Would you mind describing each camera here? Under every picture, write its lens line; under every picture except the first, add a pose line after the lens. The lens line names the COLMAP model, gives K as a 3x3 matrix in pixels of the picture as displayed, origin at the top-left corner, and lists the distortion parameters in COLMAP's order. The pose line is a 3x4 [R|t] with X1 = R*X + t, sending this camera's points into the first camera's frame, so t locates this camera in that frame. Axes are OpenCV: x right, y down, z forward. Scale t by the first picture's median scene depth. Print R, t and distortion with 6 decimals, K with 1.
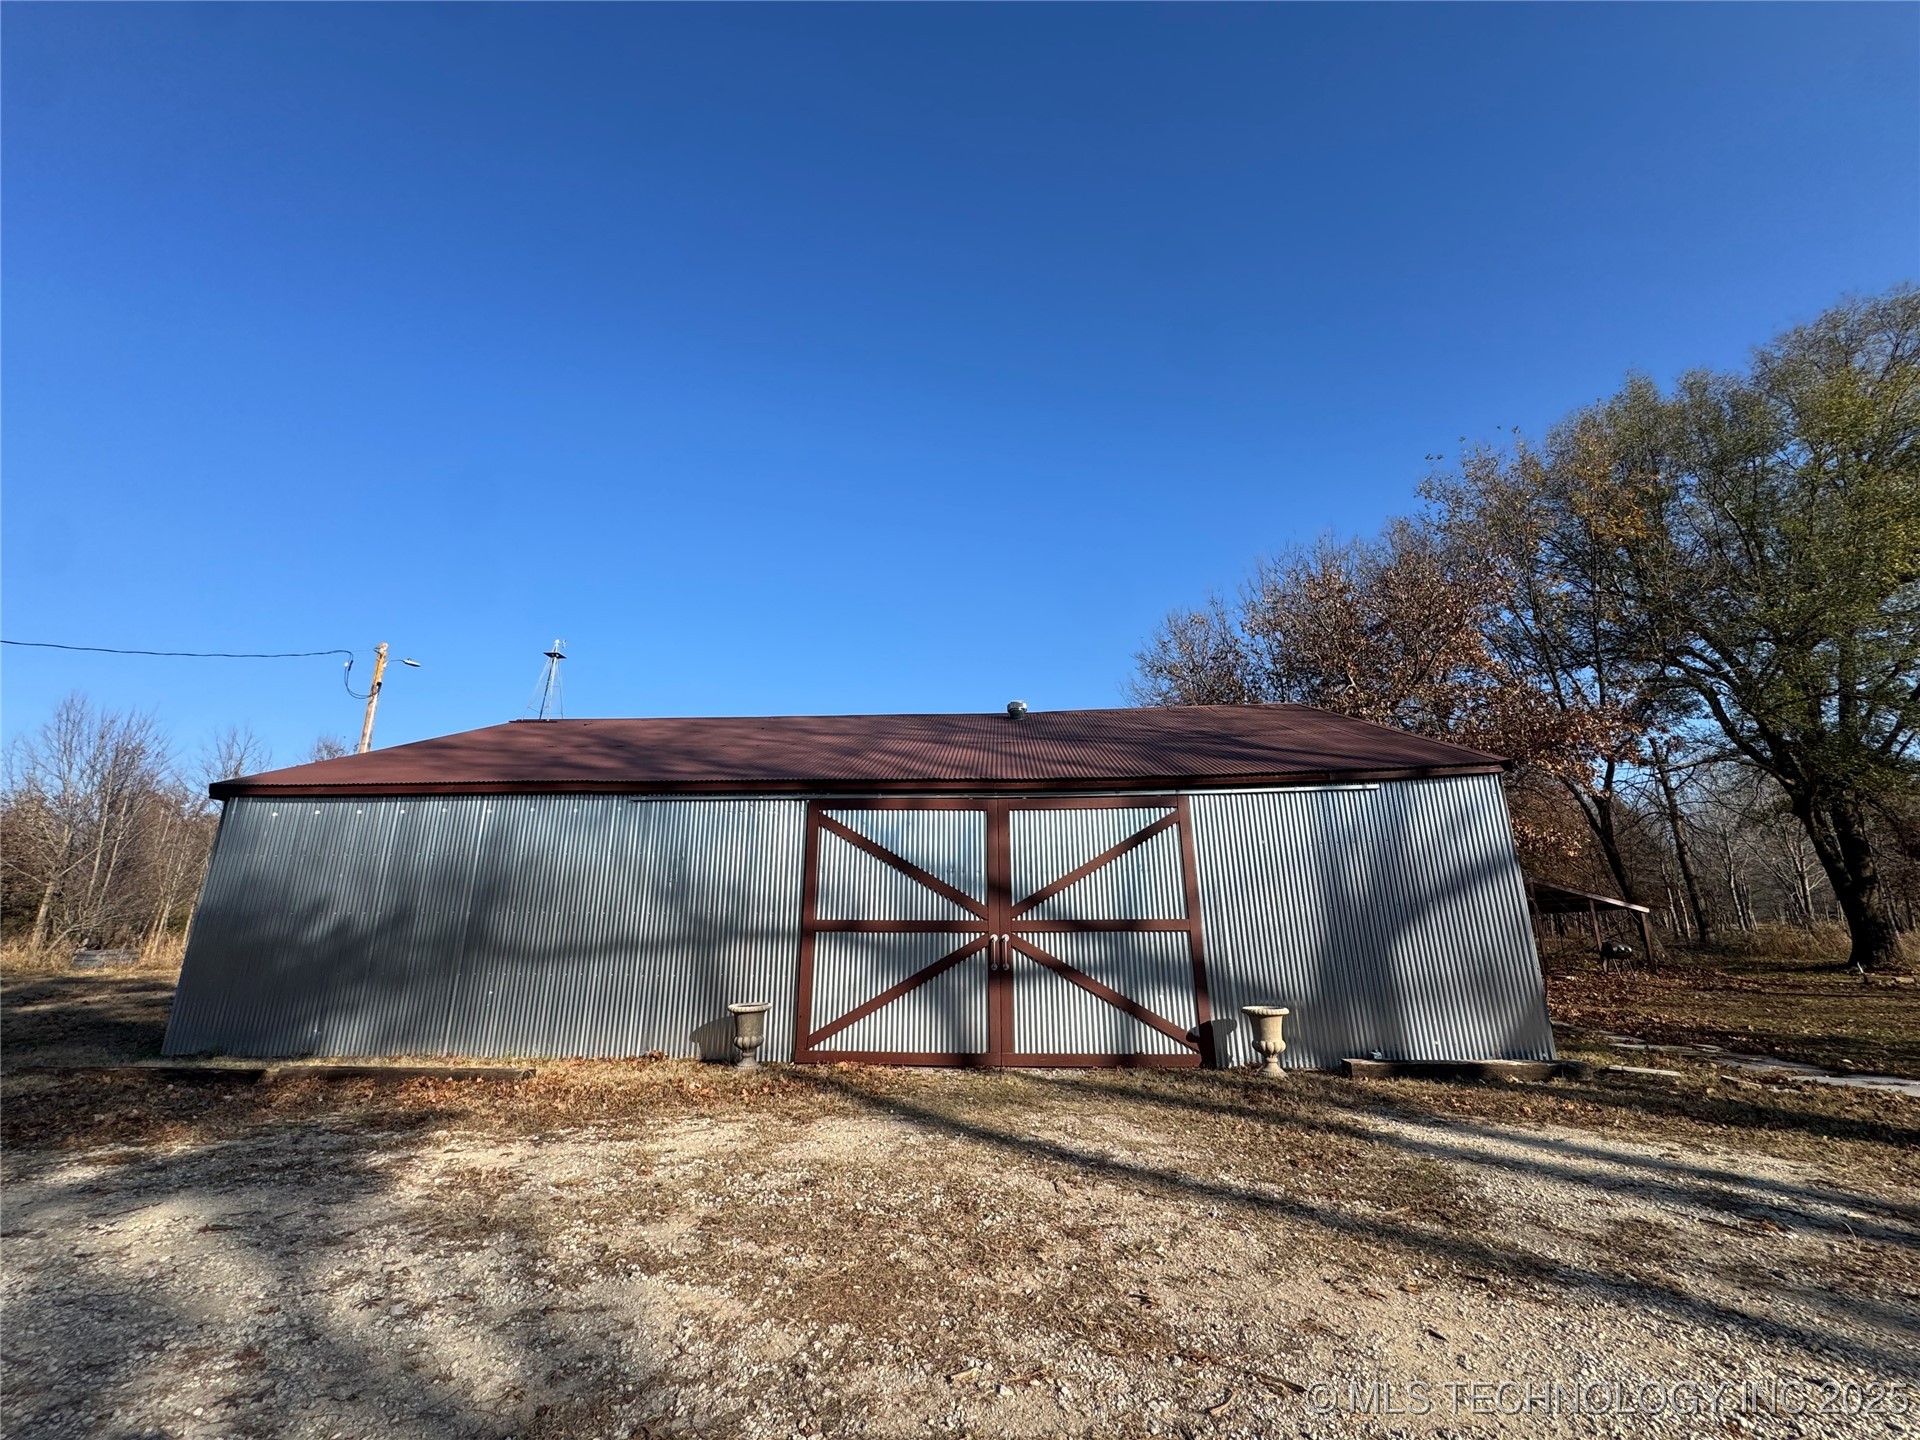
lens RADIAL K [[777.3, 0, 965.8], [0, 777.3, 709.9], [0, 0, 1]] dist [0.002689, -0.000384]
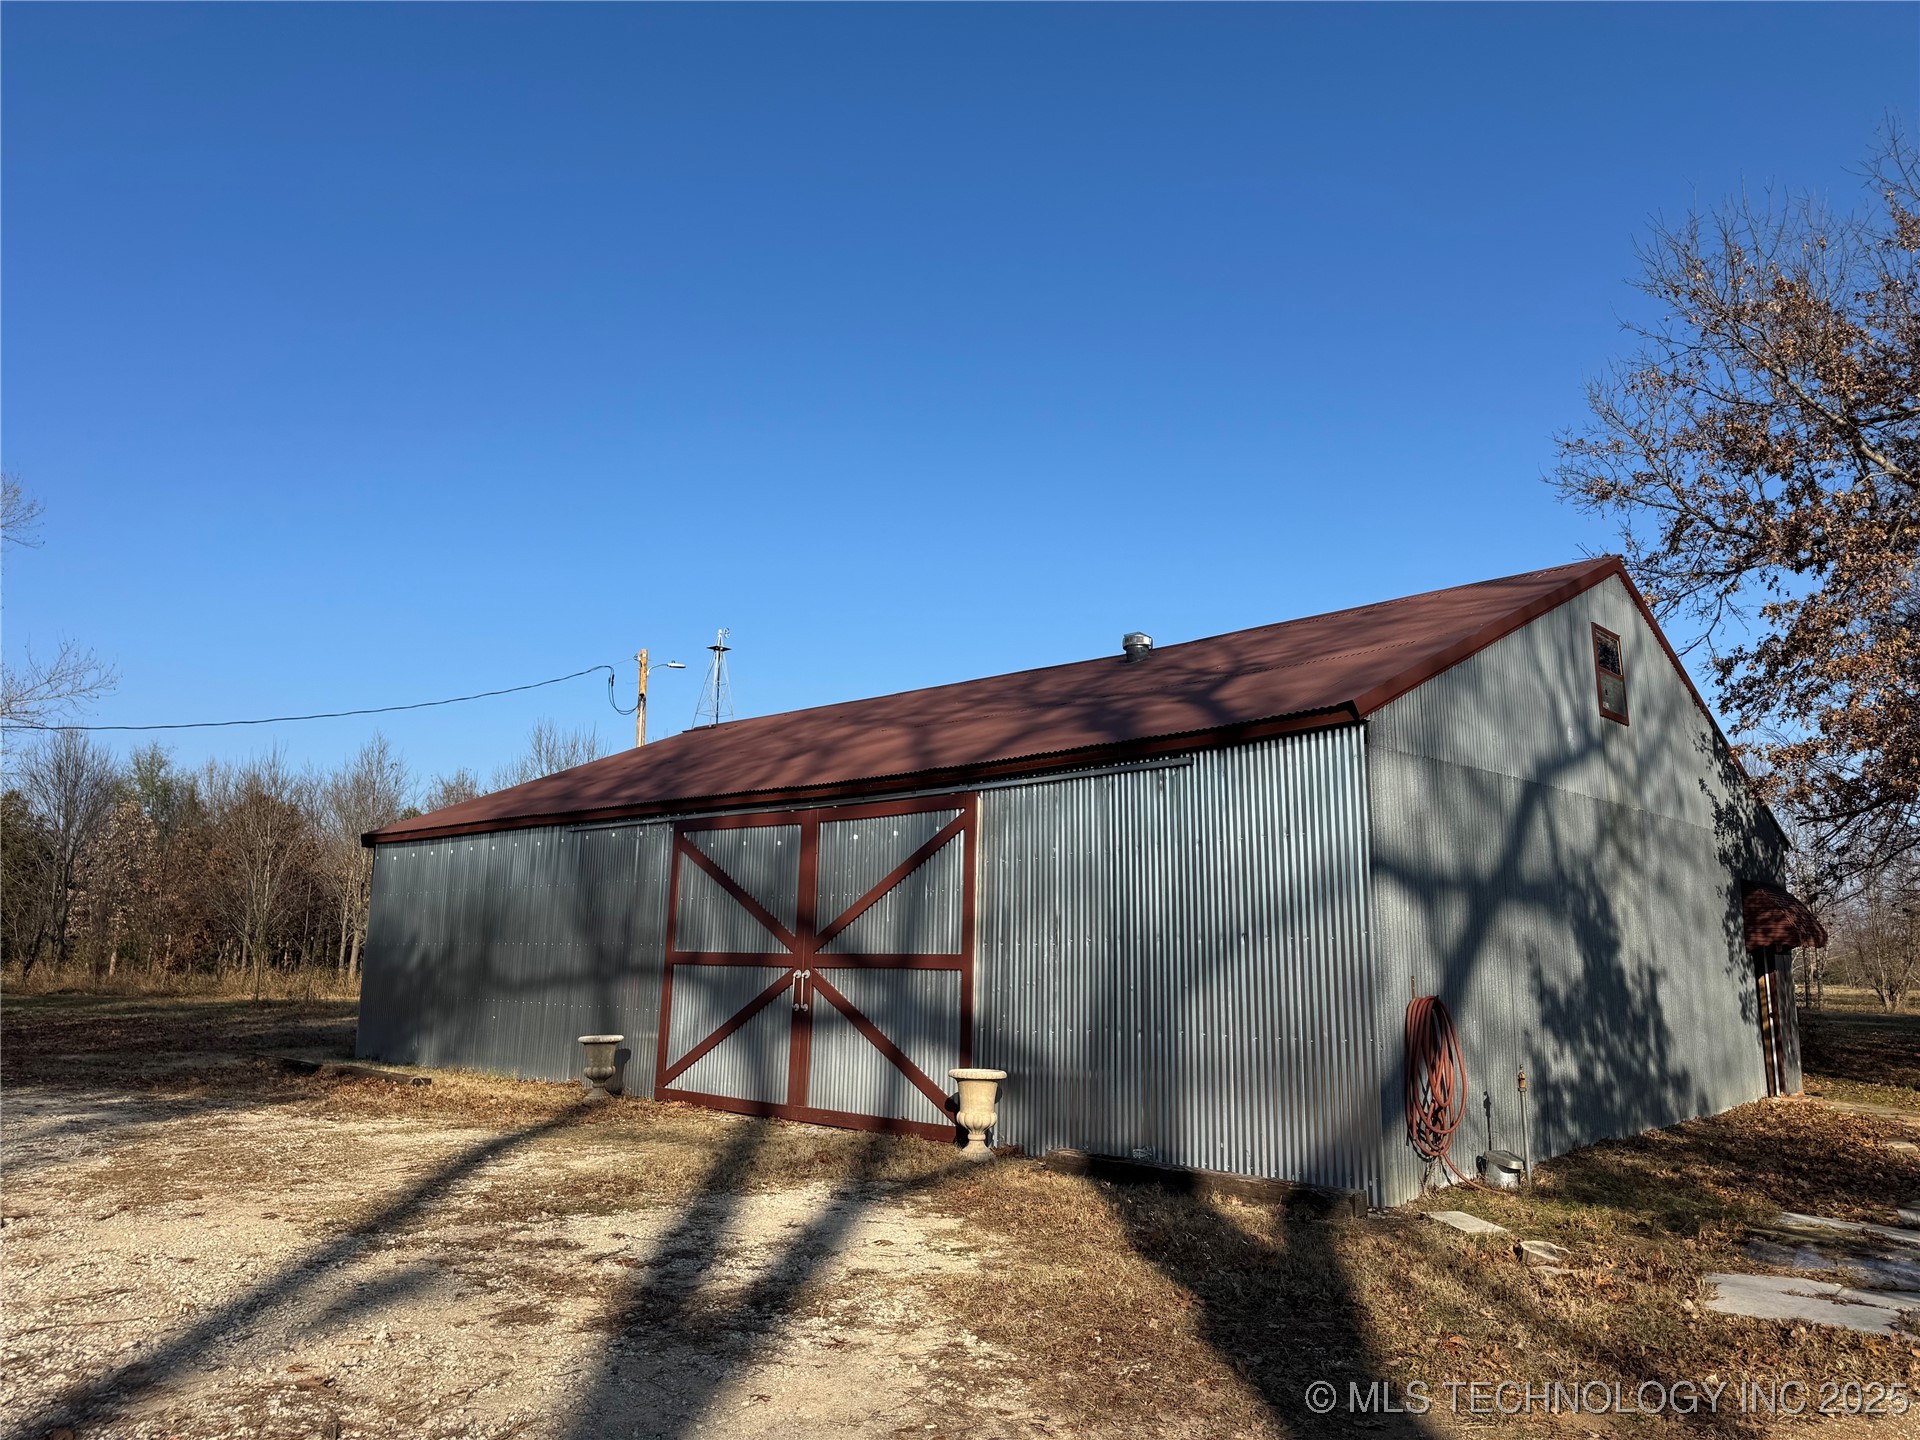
lens RADIAL K [[1318.4, 0, 960.7], [0, 1318.4, 721.9], [0, 0, 1]] dist [-0.006878, -0.000787]
pose [[0.785266, -0.103062, -0.610521, 1.067343], [0.157589, 0.986845, 0.036105, -0.001918], [0.598768, -0.124563, 0.791177, 0.011344]]
